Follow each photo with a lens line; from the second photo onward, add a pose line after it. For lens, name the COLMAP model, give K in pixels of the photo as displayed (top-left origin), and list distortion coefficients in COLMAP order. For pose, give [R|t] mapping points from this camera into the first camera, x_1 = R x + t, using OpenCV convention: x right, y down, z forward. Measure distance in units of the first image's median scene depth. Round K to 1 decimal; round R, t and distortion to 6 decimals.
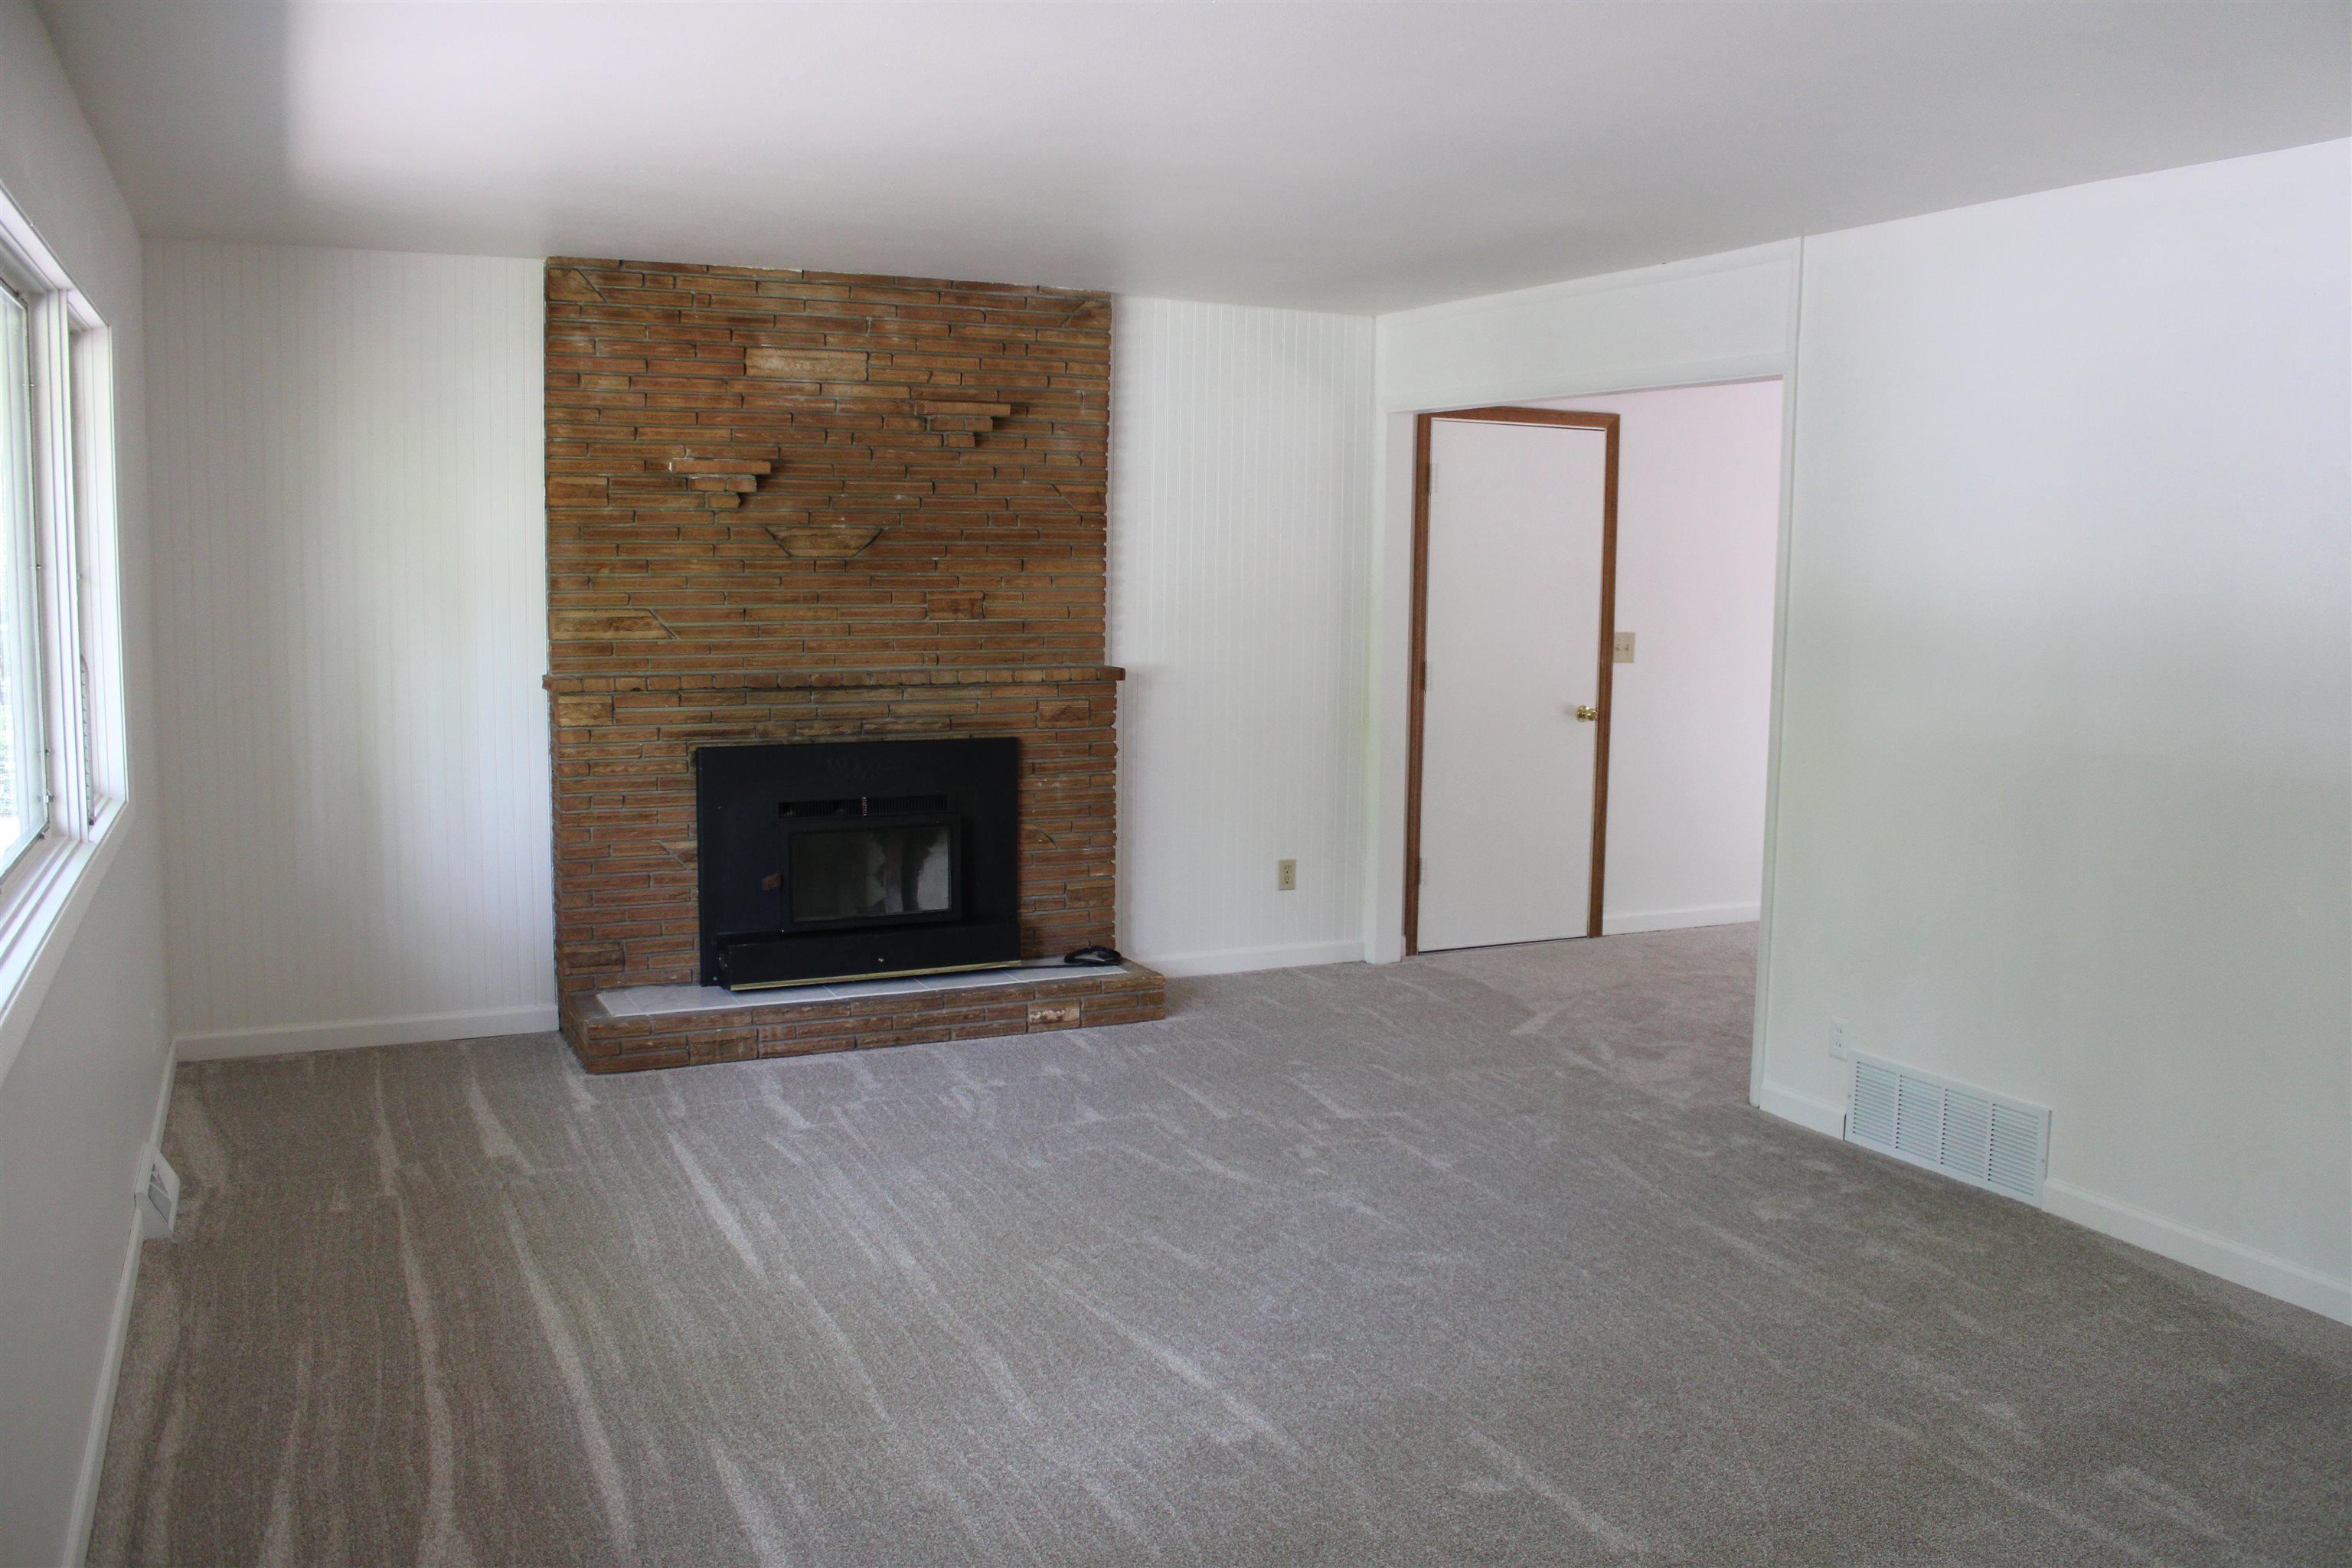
lens RADIAL K [[1930.2, 0, 1189.6], [0, 1930.2, 793.4], [0, 0, 1]] dist [-0.169862, 0.145601]
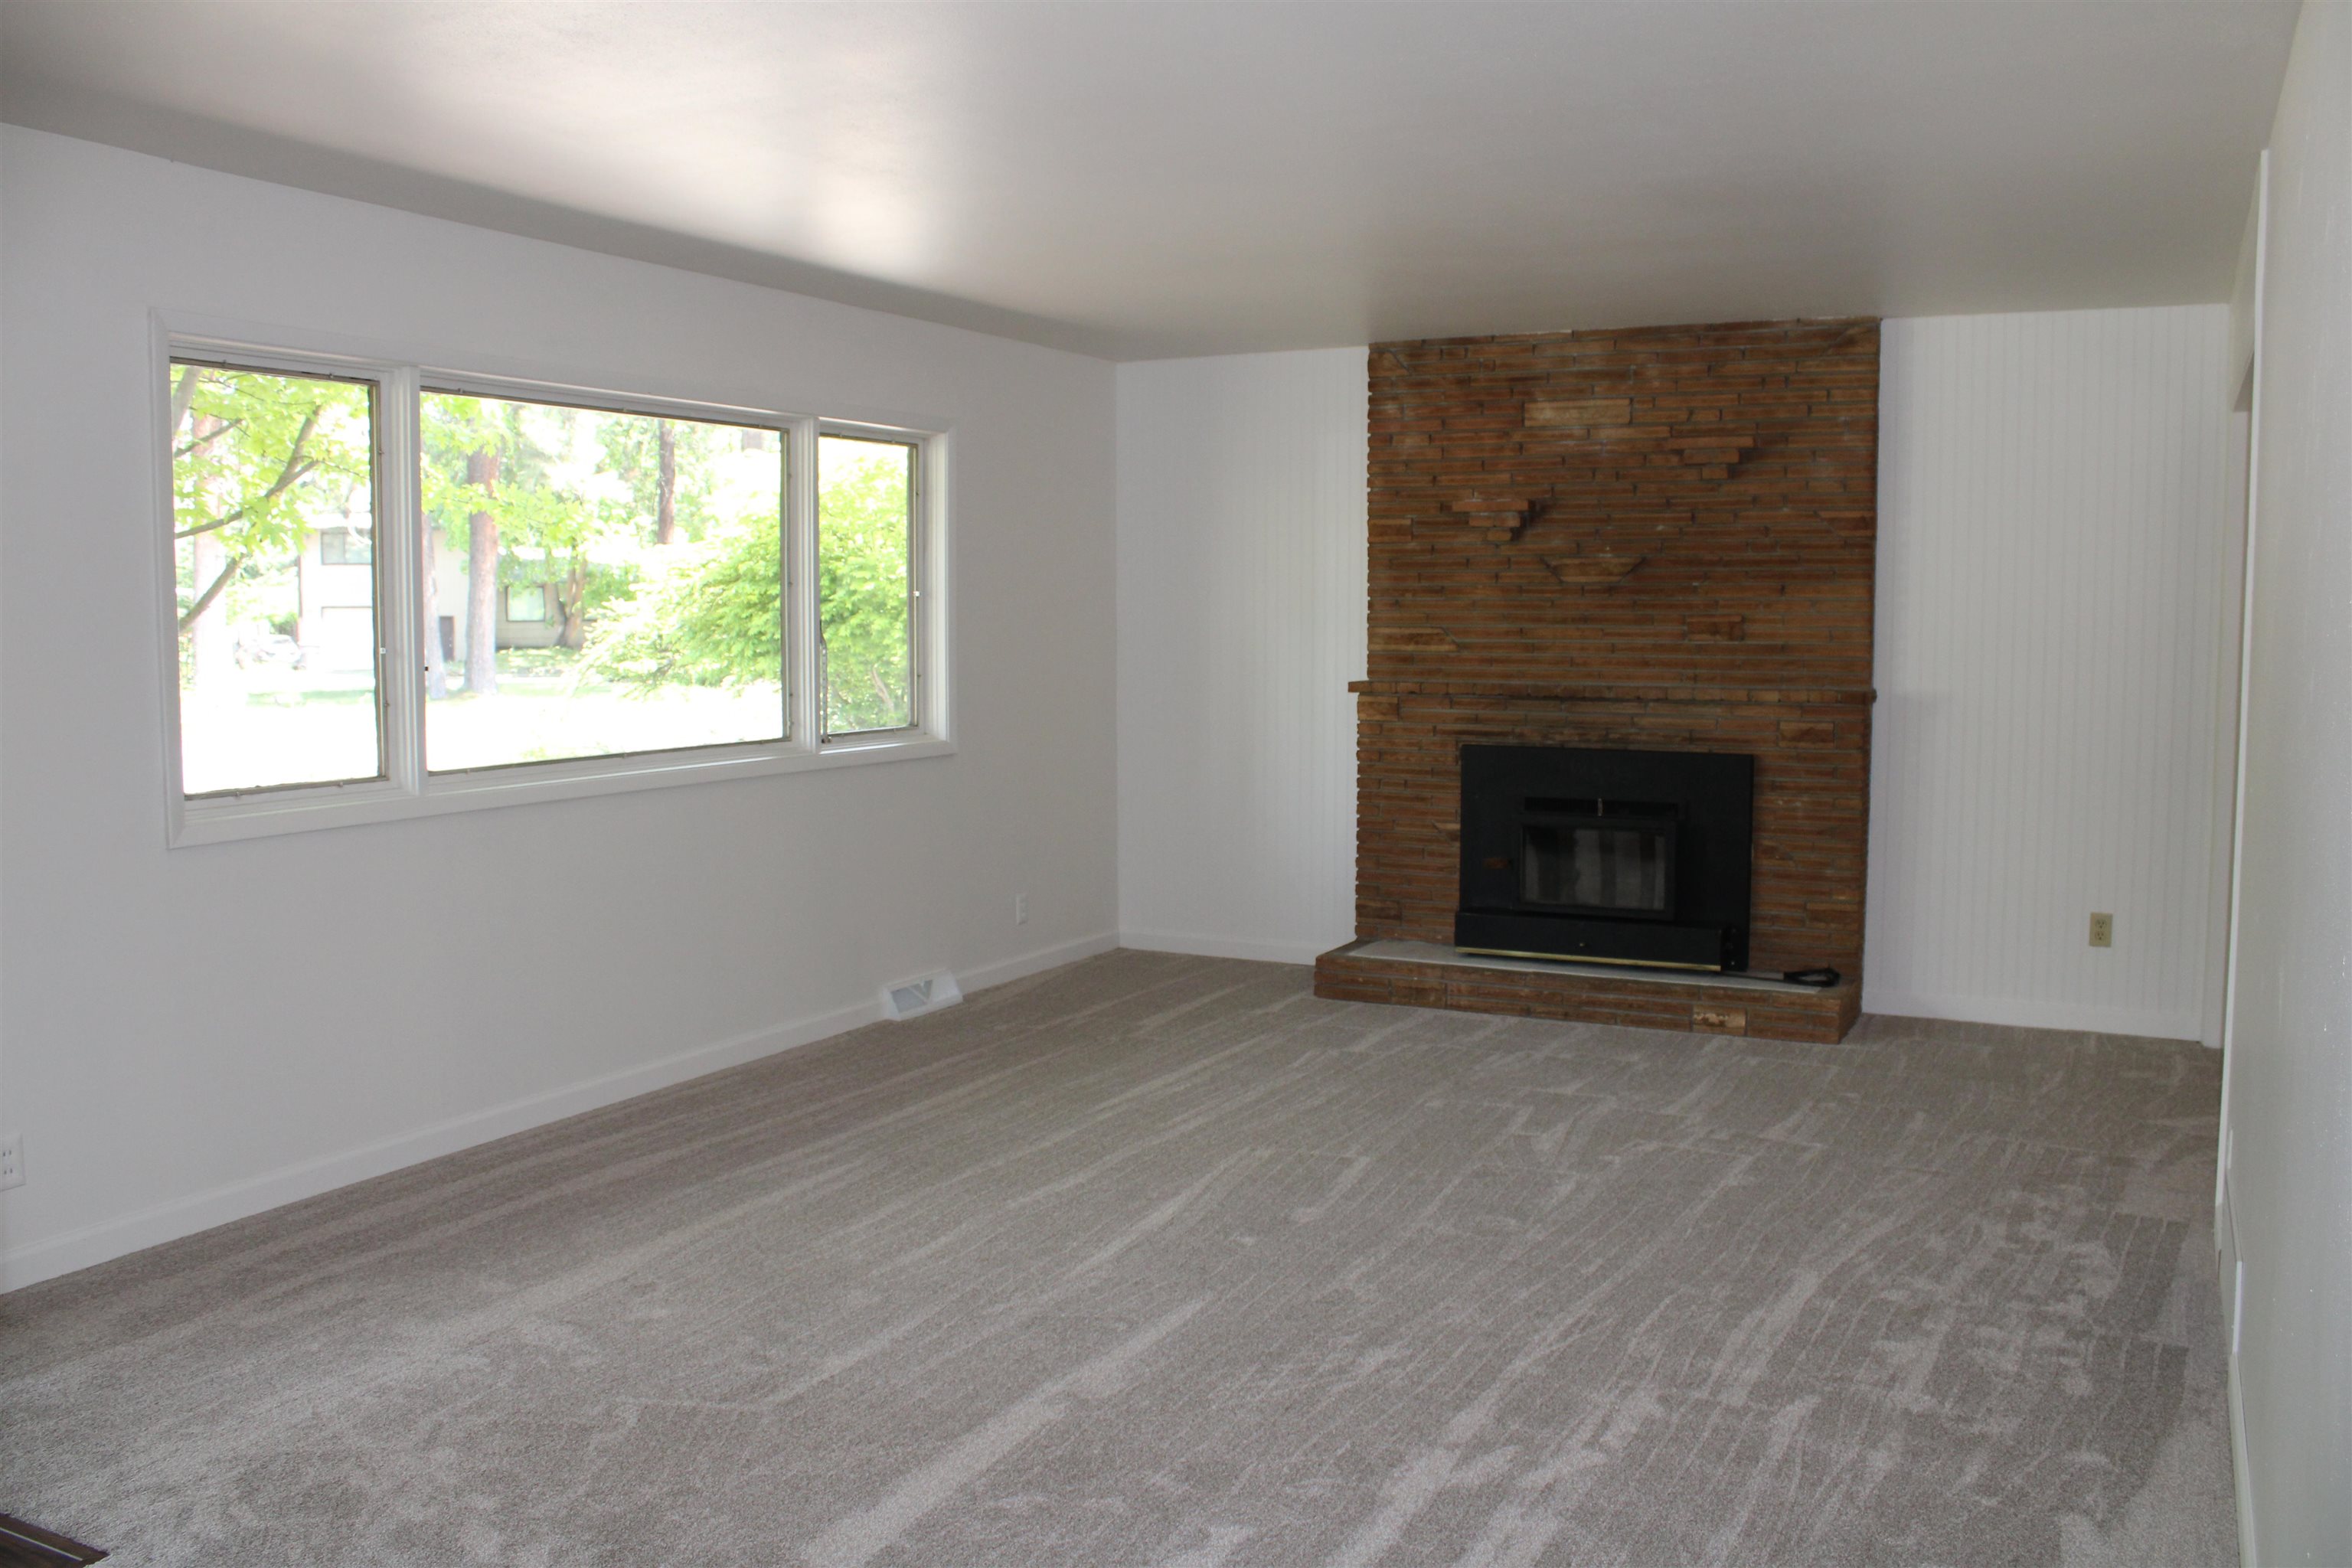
lens RADIAL K [[1930.2, 0, 1189.6], [0, 1930.2, 793.4], [0, 0, 1]] dist [-0.169862, 0.145601]
pose [[0.601782, 0.063238, -0.796153, 0.572874], [-0.088623, 0.995991, 0.012124, 0.006649], [0.793728, 0.063262, 0.604974, 0.144044]]
